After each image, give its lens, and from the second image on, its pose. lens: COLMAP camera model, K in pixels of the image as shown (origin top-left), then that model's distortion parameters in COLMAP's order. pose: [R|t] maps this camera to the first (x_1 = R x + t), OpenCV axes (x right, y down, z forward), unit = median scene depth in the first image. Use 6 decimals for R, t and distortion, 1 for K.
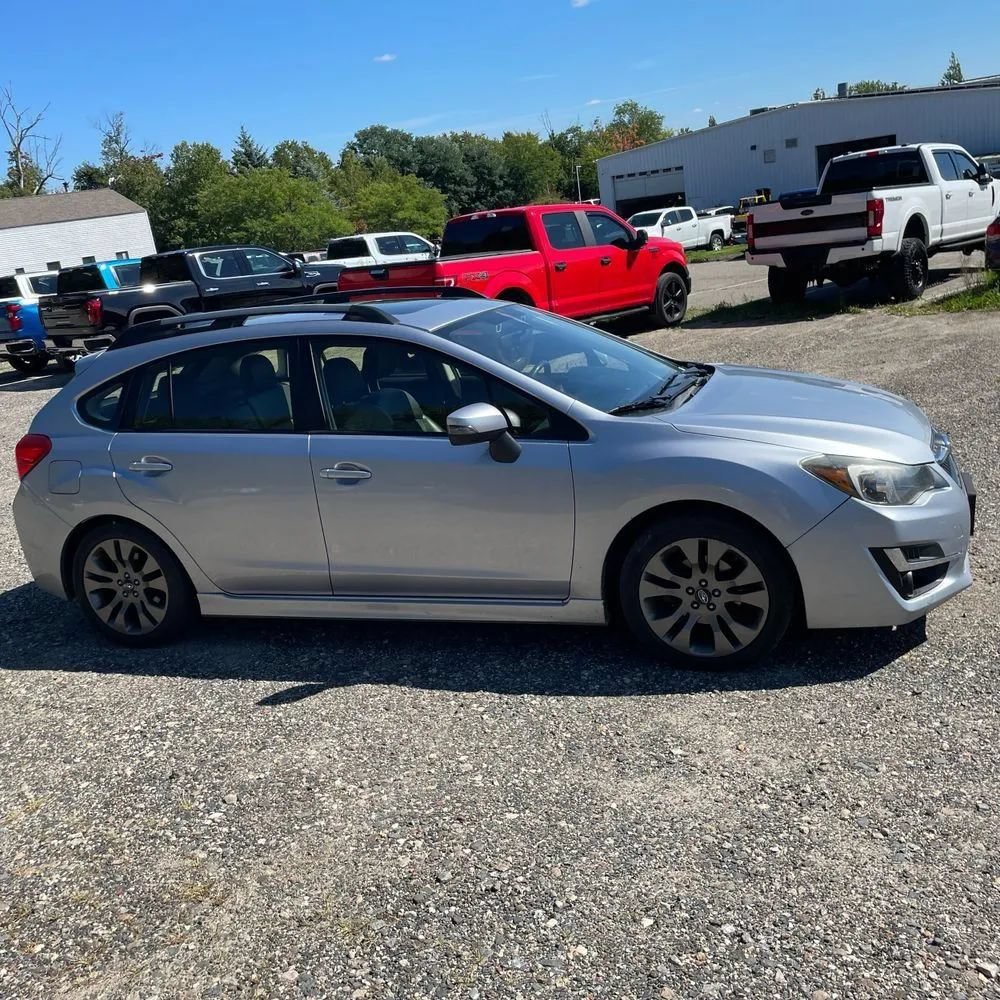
lens RADIAL K [[1007.4, 0, 496.6], [0, 1007.4, 483.6], [0, 0, 1]] dist [0.079385, -0.098791]
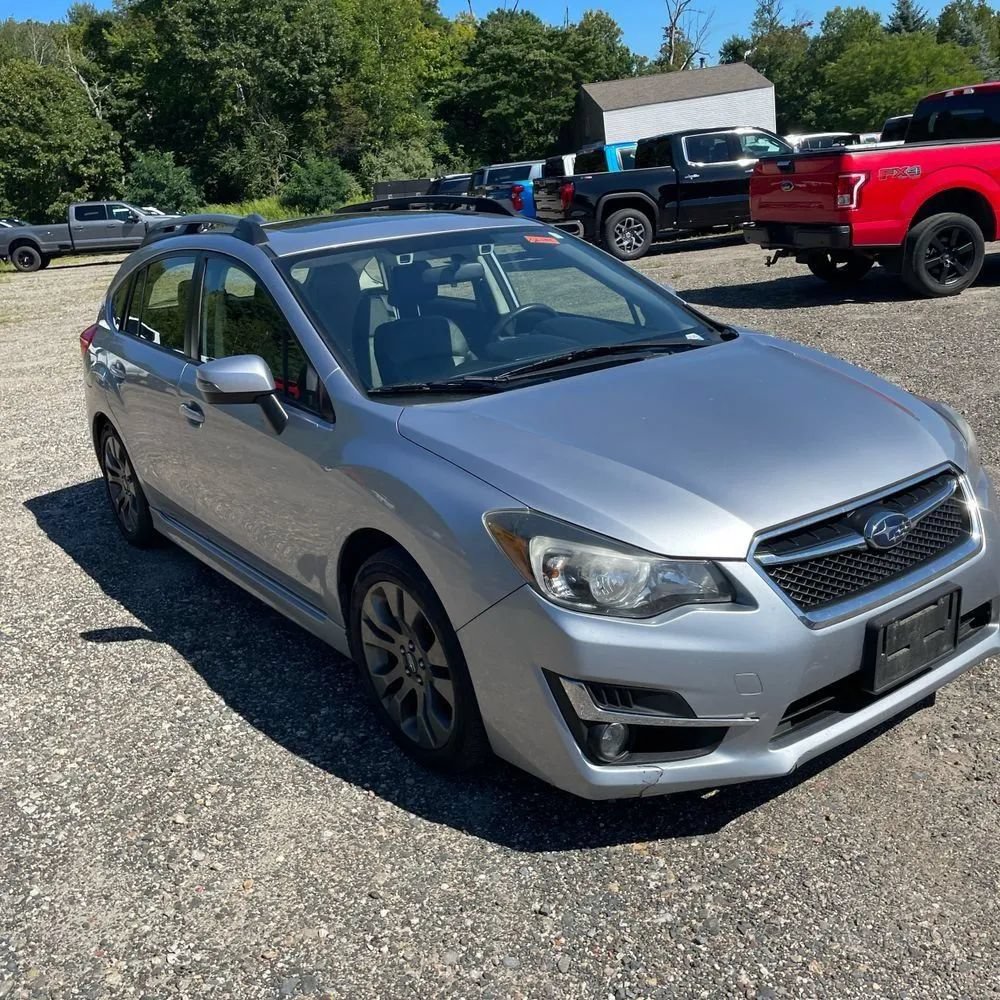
lens RADIAL K [[1005.2, 0, 500.0], [0, 1005.2, 500.0], [0, 0, 1]] dist [0.090586, -0.116960]
pose [[0.825099, 0.207122, -0.525655, 0.138547], [-0.139676, 0.976279, 0.165437, -0.029744], [0.547451, -0.063080, 0.834457, 0.098687]]
